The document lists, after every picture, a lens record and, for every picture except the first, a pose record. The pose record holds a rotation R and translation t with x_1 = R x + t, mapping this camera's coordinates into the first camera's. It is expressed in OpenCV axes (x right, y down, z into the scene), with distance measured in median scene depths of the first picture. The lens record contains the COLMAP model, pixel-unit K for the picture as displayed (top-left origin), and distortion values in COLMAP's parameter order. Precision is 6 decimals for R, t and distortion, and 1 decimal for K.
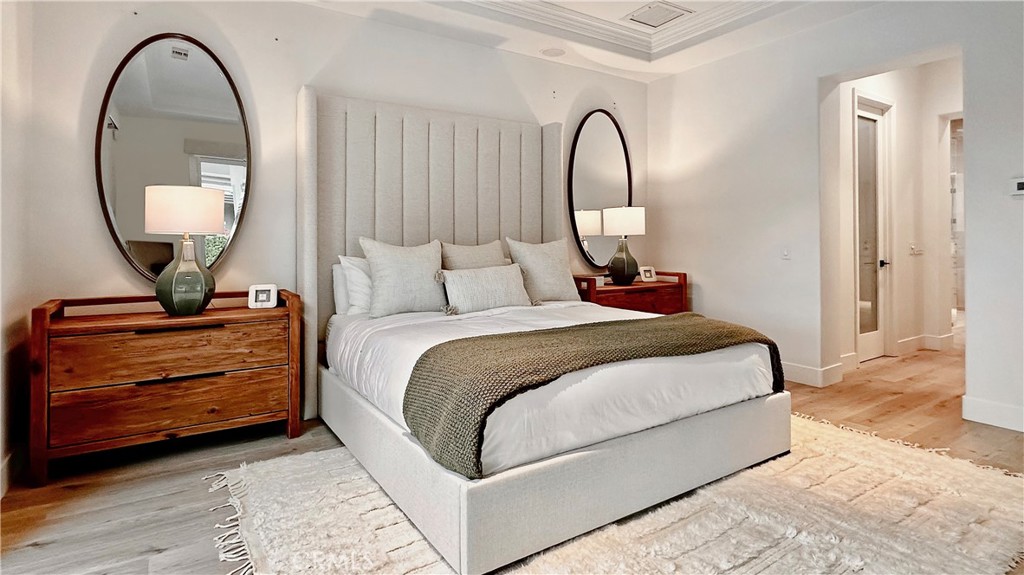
lens RADIAL K [[522.0, 0, 503.9], [0, 522.0, 246.2], [0, 0, 1]] dist [0.000434, -0.000002]
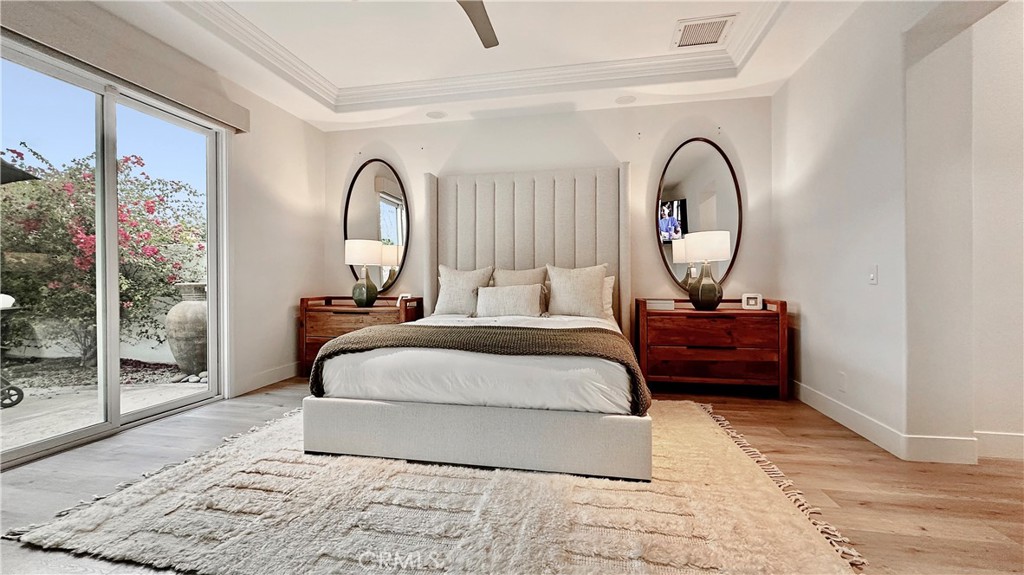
lens RADIAL K [[417.3, 0, 511.5], [0, 417.3, 284.0], [0, 0, 1]] dist [0.000634, 0.000167]
pose [[0.717568, 0.009190, -0.696428, 0.949782], [-0.006151, 0.999958, 0.006858, 0.038049], [0.696461, -0.000637, 0.717594, 0.312934]]
